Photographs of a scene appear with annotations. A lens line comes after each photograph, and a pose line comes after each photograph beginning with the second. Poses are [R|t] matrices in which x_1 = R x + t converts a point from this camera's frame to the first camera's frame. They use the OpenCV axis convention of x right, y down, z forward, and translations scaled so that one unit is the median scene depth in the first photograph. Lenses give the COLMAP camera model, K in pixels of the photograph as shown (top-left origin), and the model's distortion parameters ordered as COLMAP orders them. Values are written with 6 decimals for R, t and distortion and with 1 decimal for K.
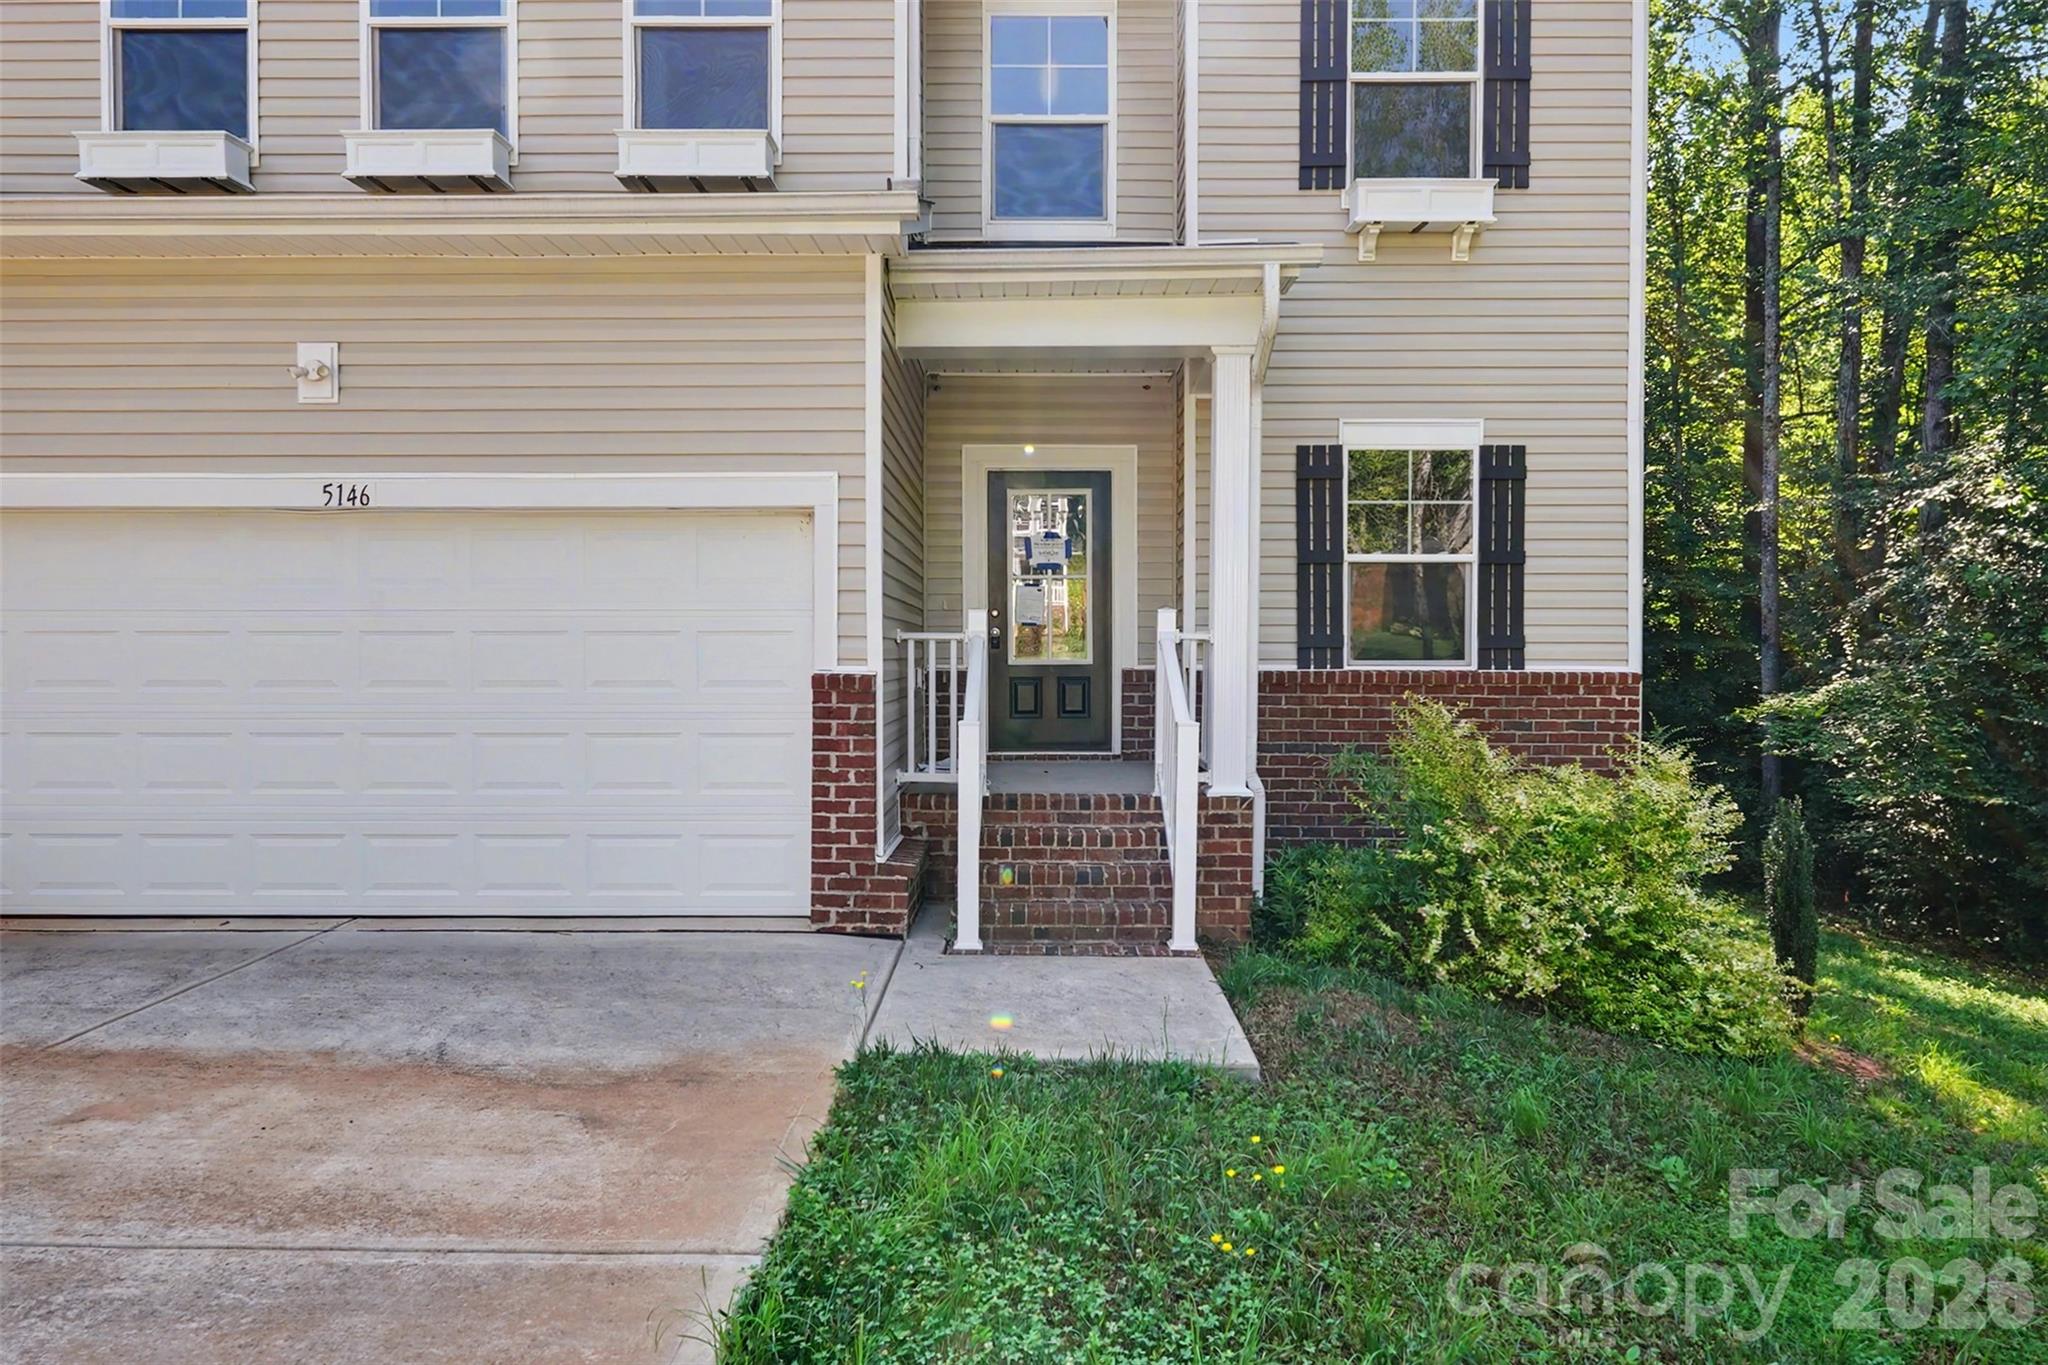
lens RADIAL K [[1020.6, 0, 1020.9], [0, 1020.6, 665.9], [0, 0, 1]] dist [0.003999, 0.000135]
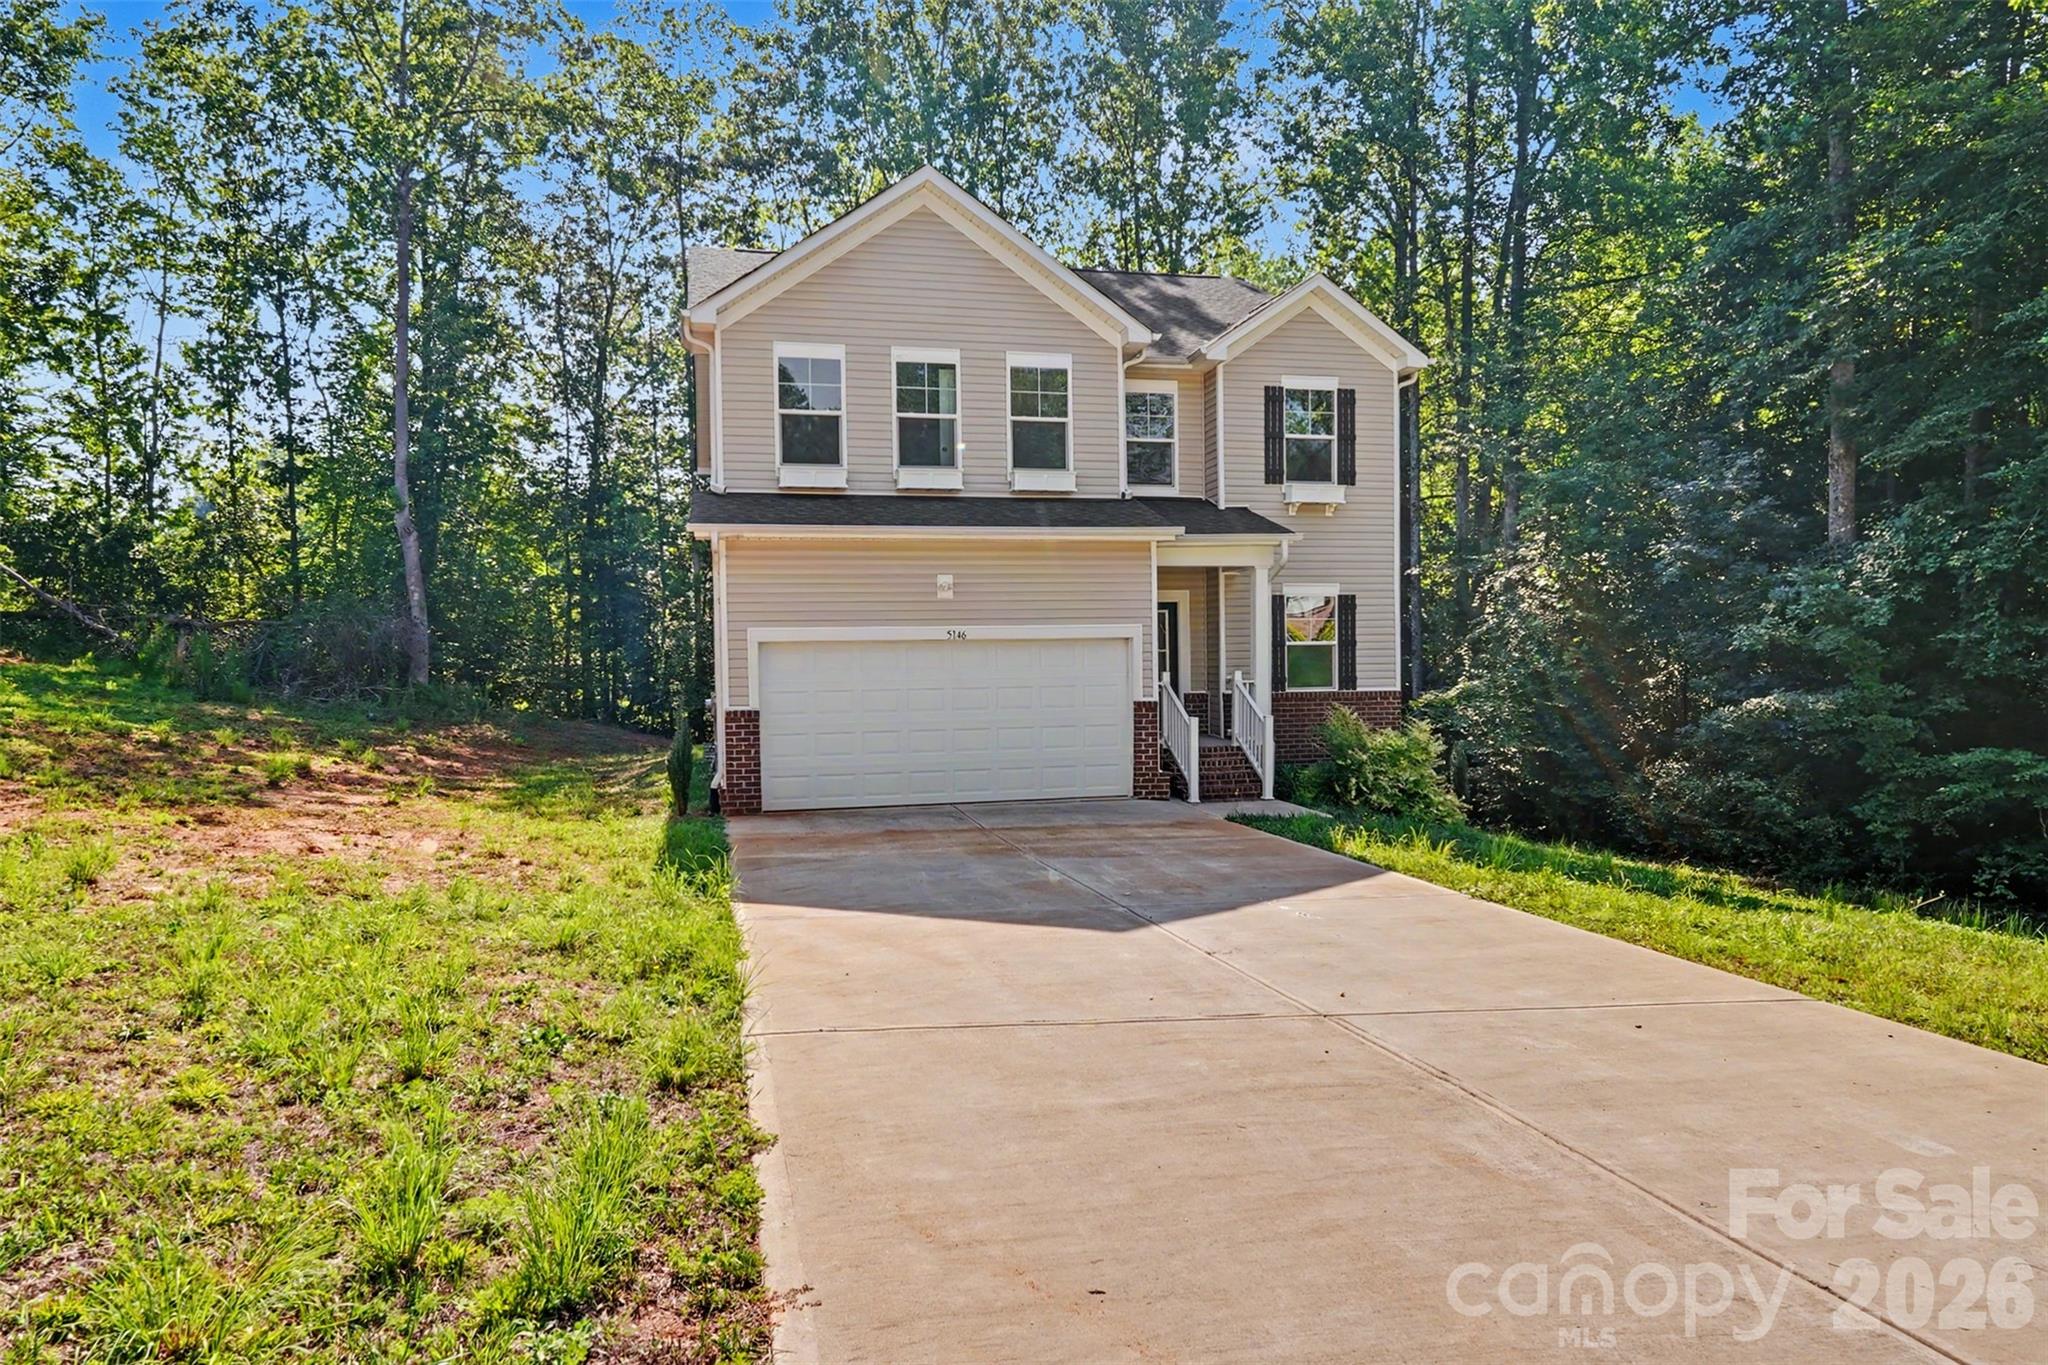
lens RADIAL K [[823.2, 0, 1017.6], [0, 823.2, 680.2], [0, 0, 1]] dist [0.001850, -0.002026]
pose [[0.982668, -0.019282, 0.184370, -0.629986], [0.018344, 0.999809, 0.006792, -0.047147], [-0.184466, -0.003292, 0.982833, -0.726252]]
